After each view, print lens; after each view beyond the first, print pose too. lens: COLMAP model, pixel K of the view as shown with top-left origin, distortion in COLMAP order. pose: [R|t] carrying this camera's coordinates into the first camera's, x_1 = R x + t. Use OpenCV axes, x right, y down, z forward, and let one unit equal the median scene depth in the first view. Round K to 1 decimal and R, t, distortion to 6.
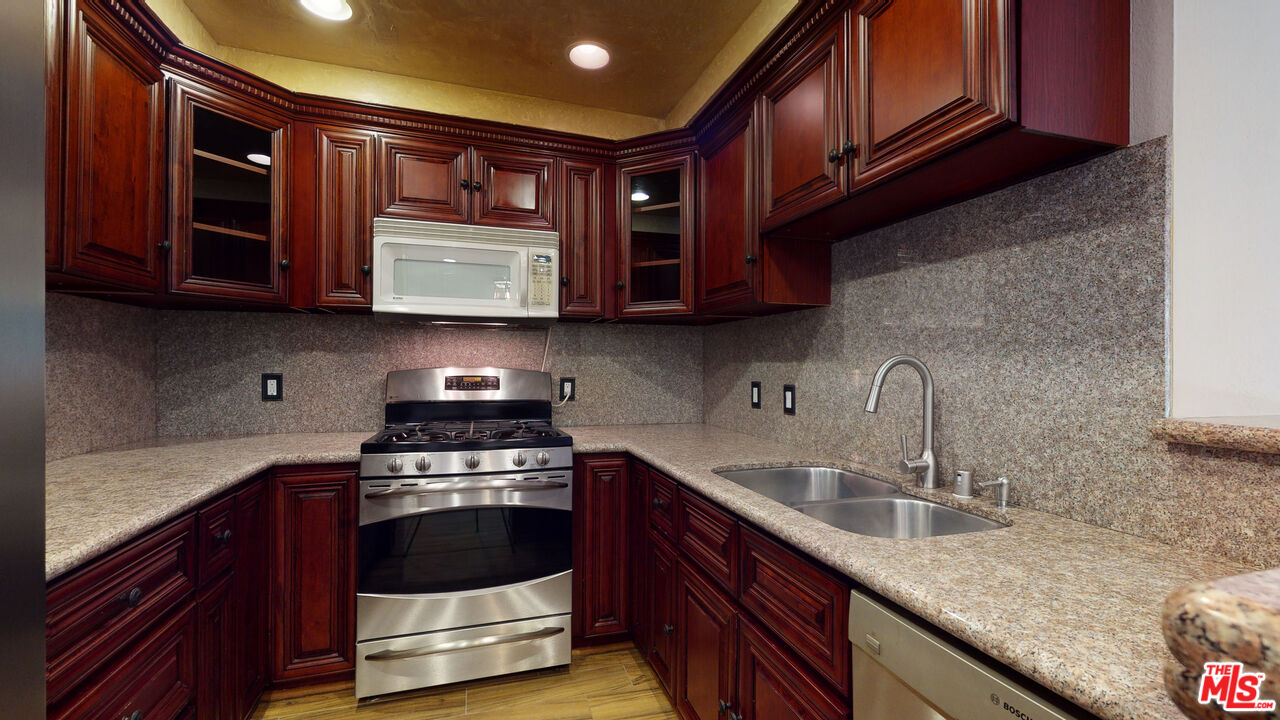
lens RADIAL K [[541.1, 0, 638.6], [0, 541.1, 360.4], [0, 0, 1]] dist [0.003886, -0.000142]
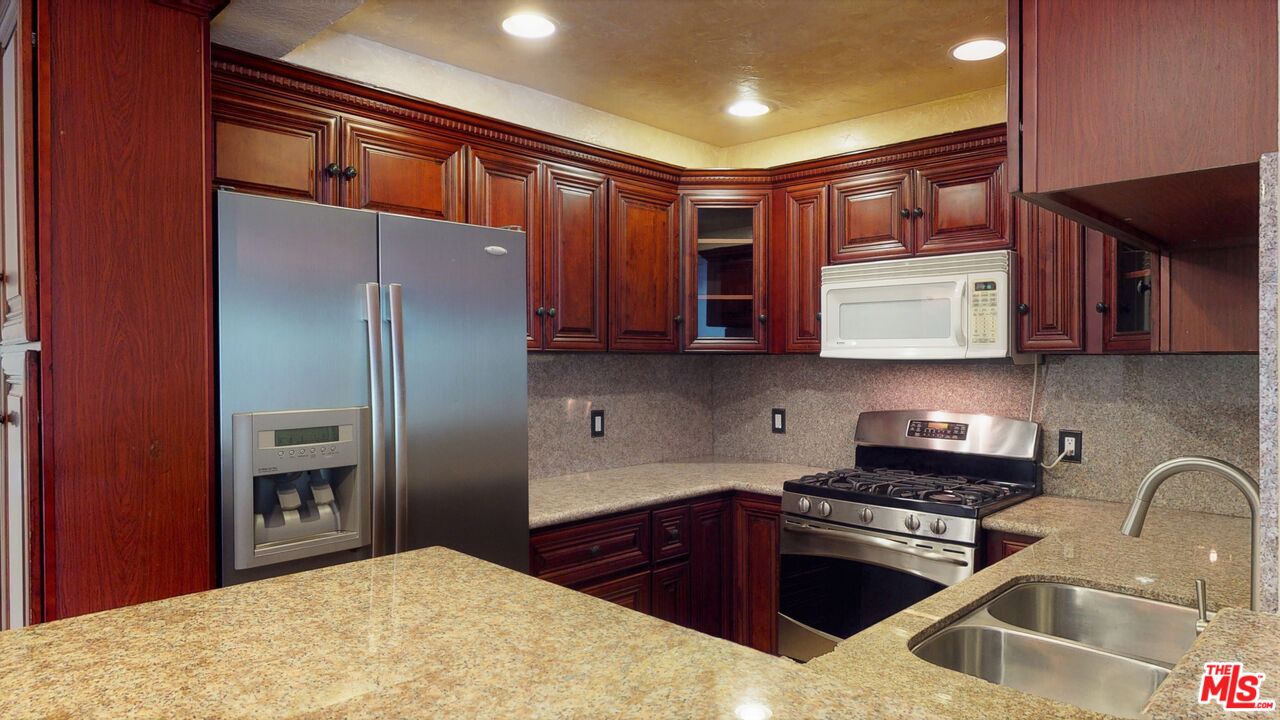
lens RADIAL K [[789.5, 0, 637.7], [0, 789.5, 355.3], [0, 0, 1]] dist [0.003018, -0.001207]
pose [[0.465114, -0.006363, -0.885228, 0.644481], [0.008104, 0.999963, -0.002930, -0.085031], [0.885213, -0.005811, 0.465149, -0.021752]]
